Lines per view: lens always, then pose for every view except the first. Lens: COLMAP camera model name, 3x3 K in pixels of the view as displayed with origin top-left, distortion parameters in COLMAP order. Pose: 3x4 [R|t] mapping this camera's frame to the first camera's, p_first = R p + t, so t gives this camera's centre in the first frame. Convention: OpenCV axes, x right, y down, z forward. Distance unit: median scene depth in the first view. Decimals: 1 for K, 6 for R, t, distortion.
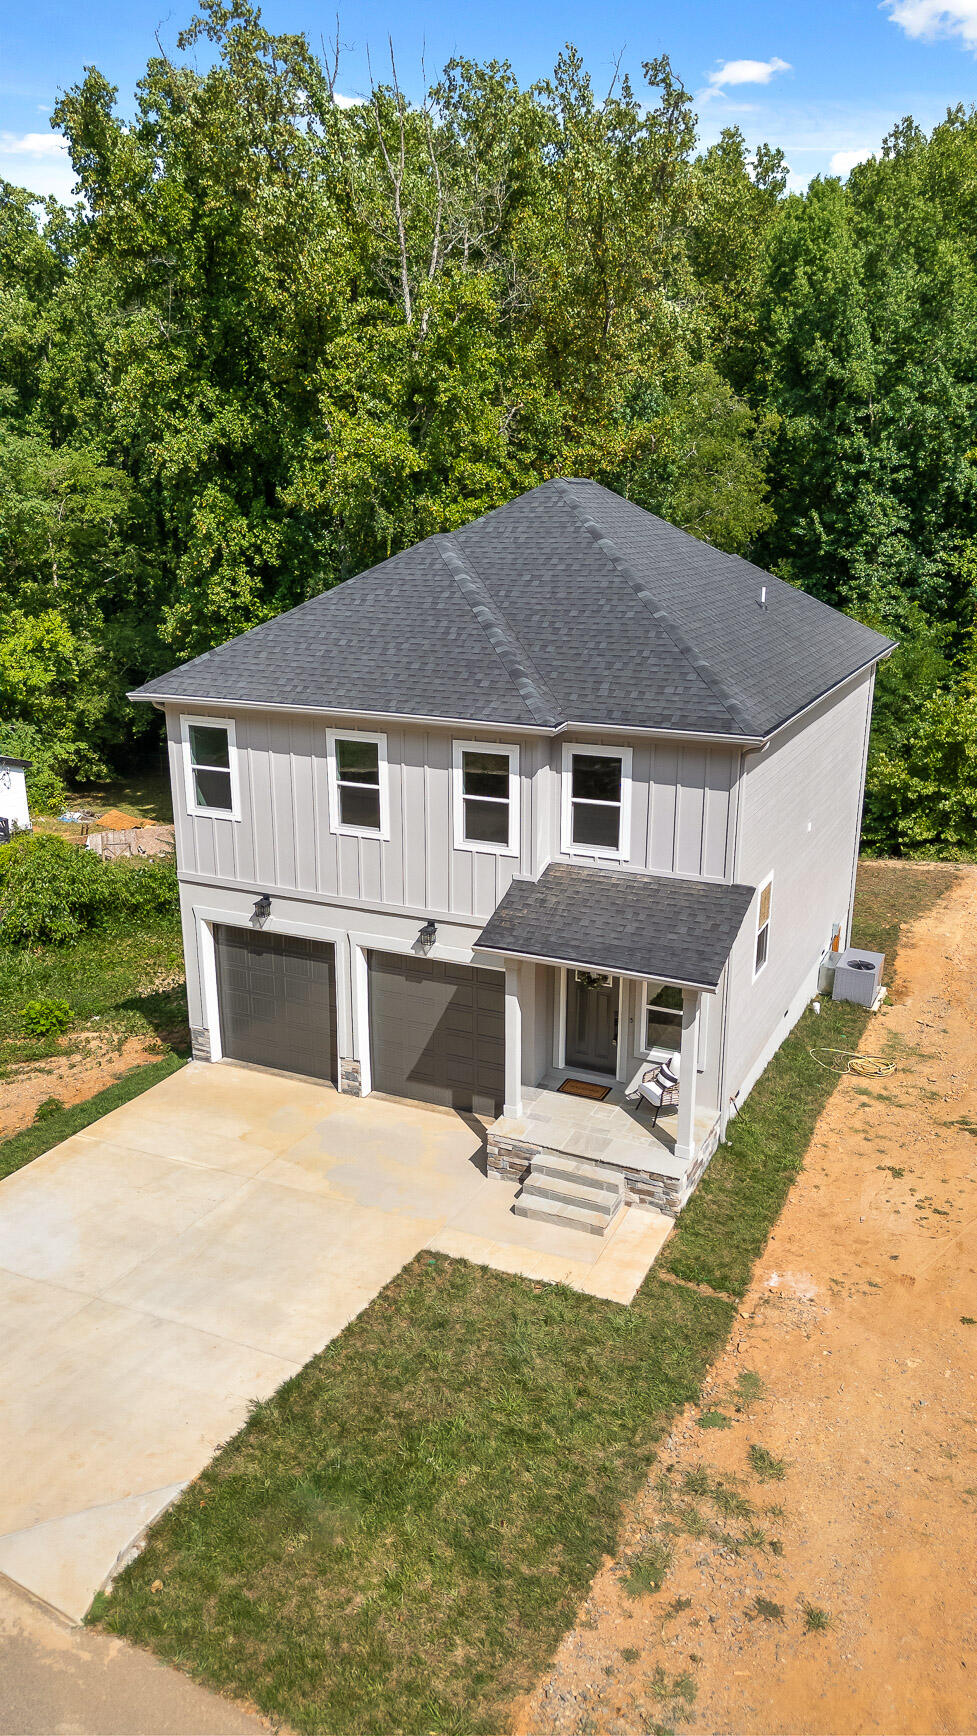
lens RADIAL K [[1248.6, 0, 488.5], [0, 1248.6, 868.0], [0, 0, 1]] dist [0.082562, -0.002705]
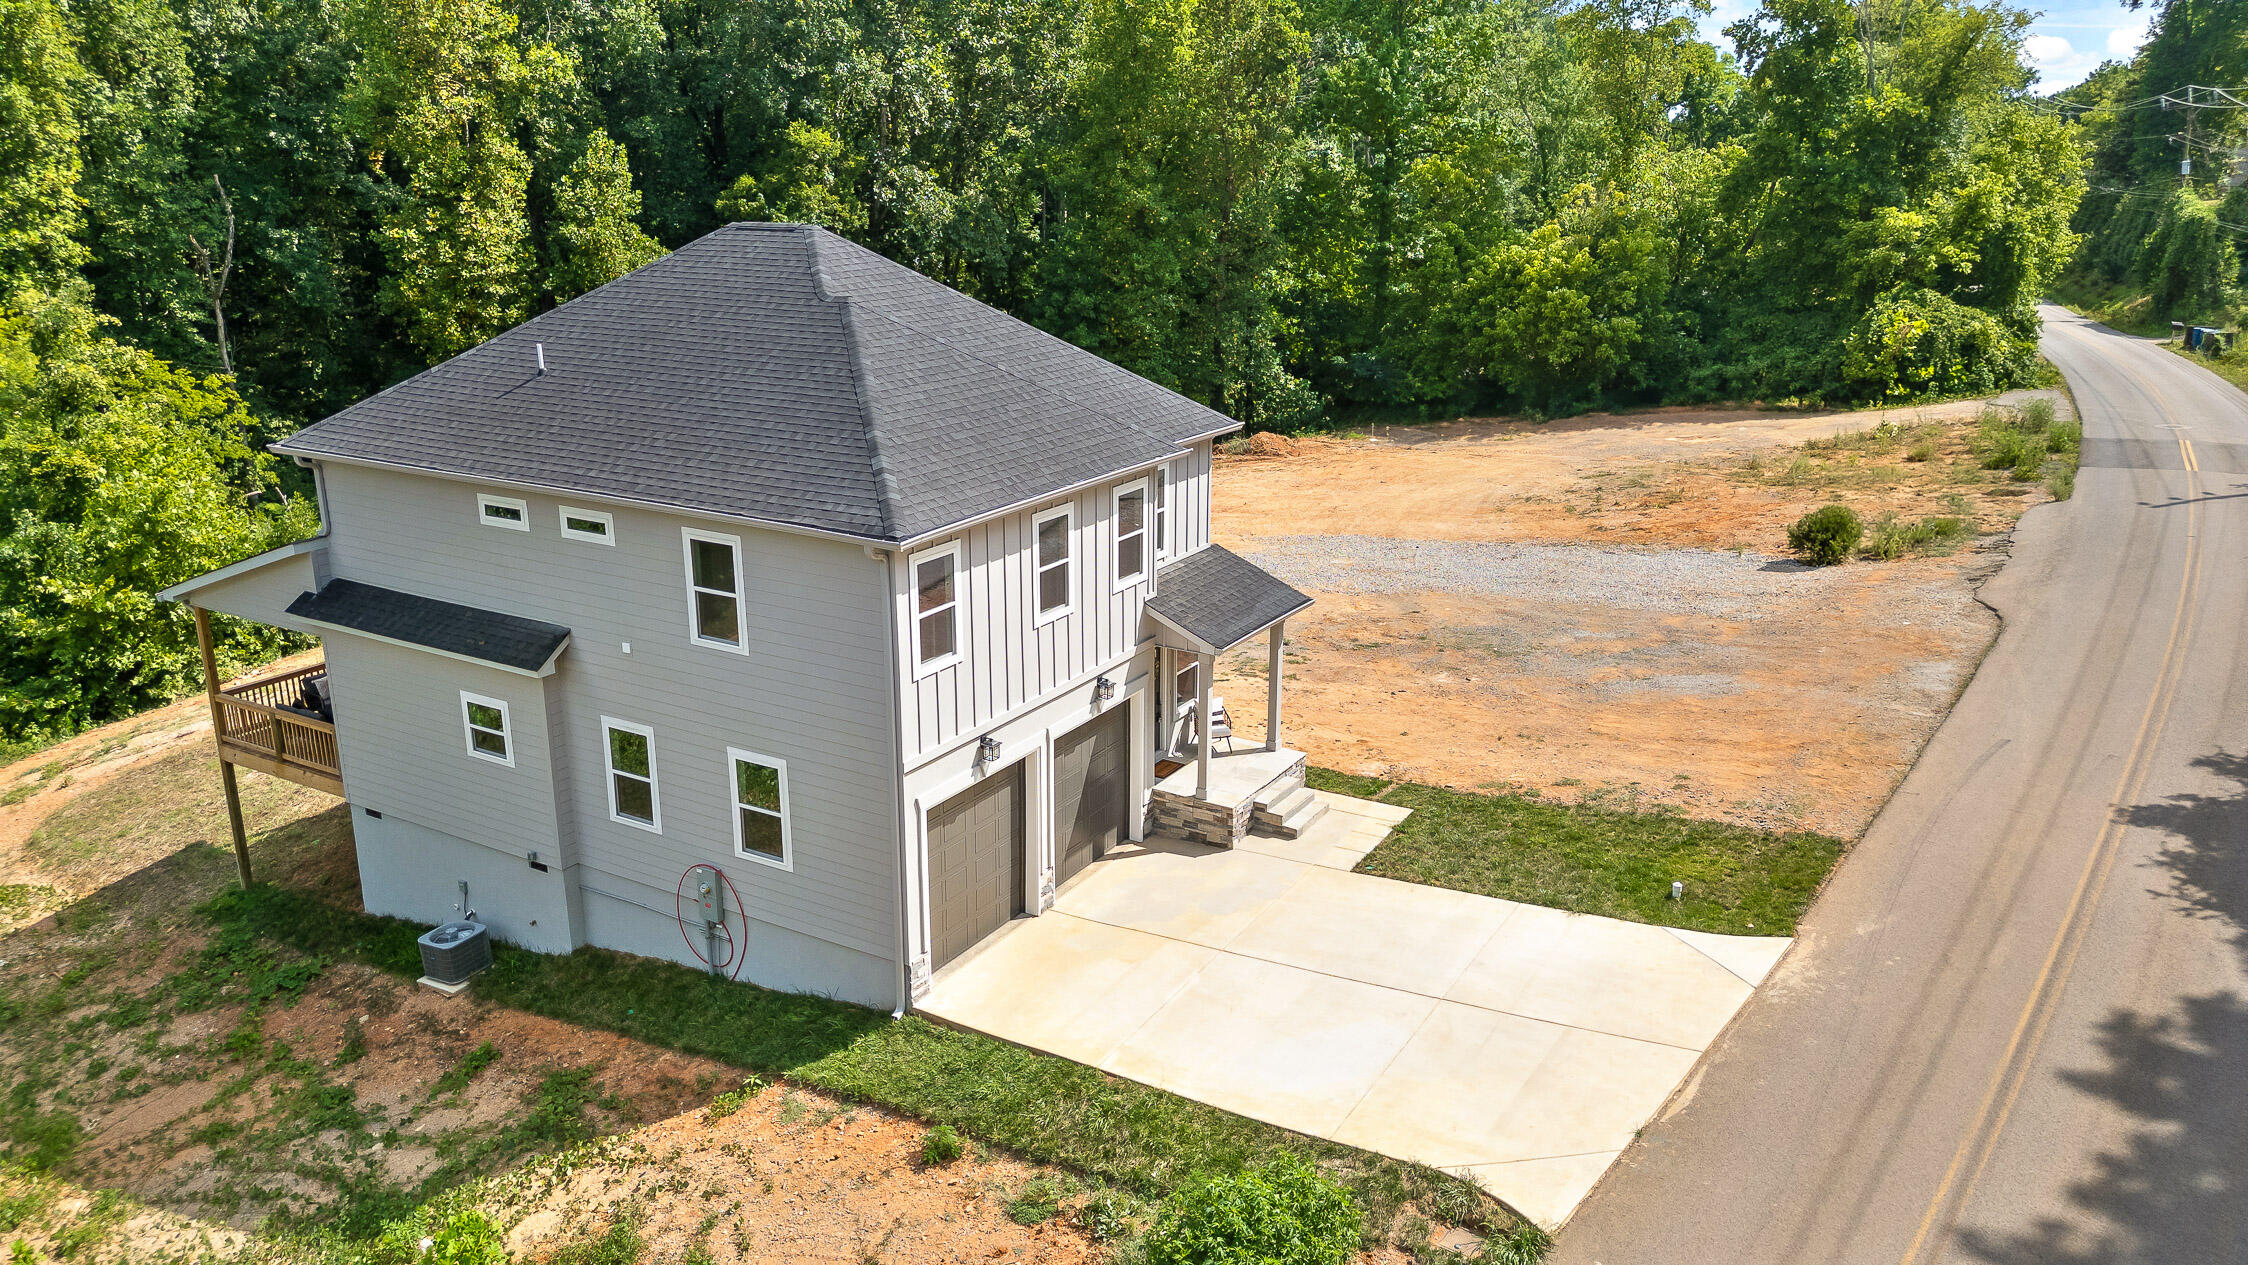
lens RADIAL K [[1616.8, 0, 1124.0], [0, 1616.8, 632.5], [0, 0, 1]] dist [0.082562, -0.002705]
pose [[0.081659, -0.284610, 0.955159, -1.275358], [0.281056, 0.926041, 0.251906, -0.310509], [-0.956211, 0.247883, 0.155611, 0.778165]]
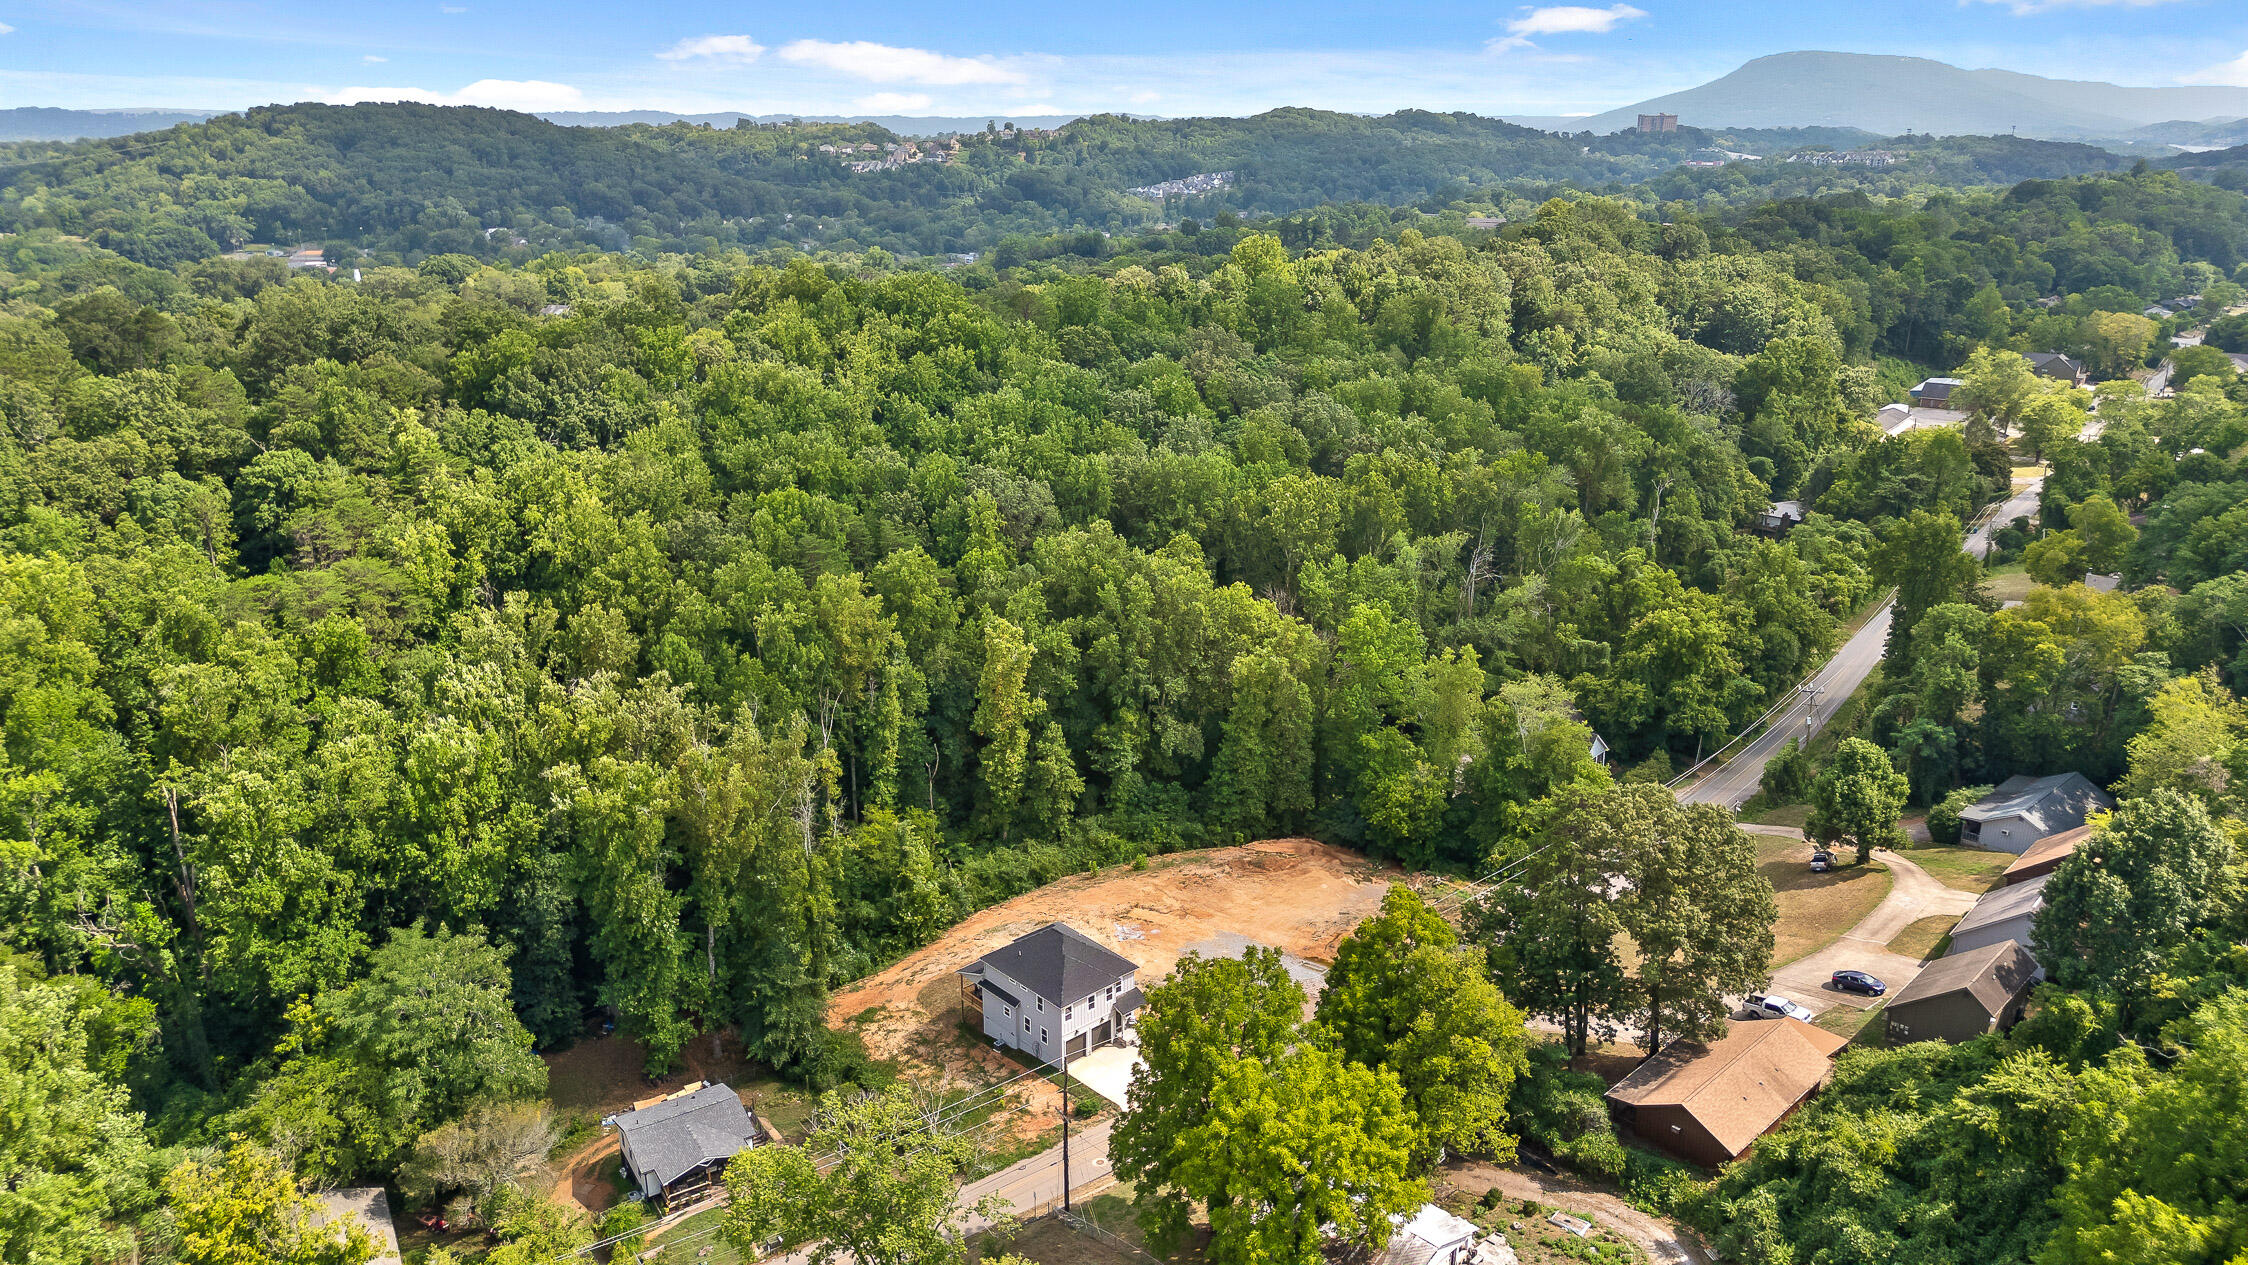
lens RADIAL K [[1616.8, 0, 1124.0], [0, 1616.8, 632.5], [0, 0, 1]] dist [0.082562, -0.002705]
pose [[0.367068, -0.278639, 0.887481, -6.448877], [0.271052, 0.944717, 0.184500, -3.131004], [-0.889827, 0.172829, 0.422301, -2.720594]]
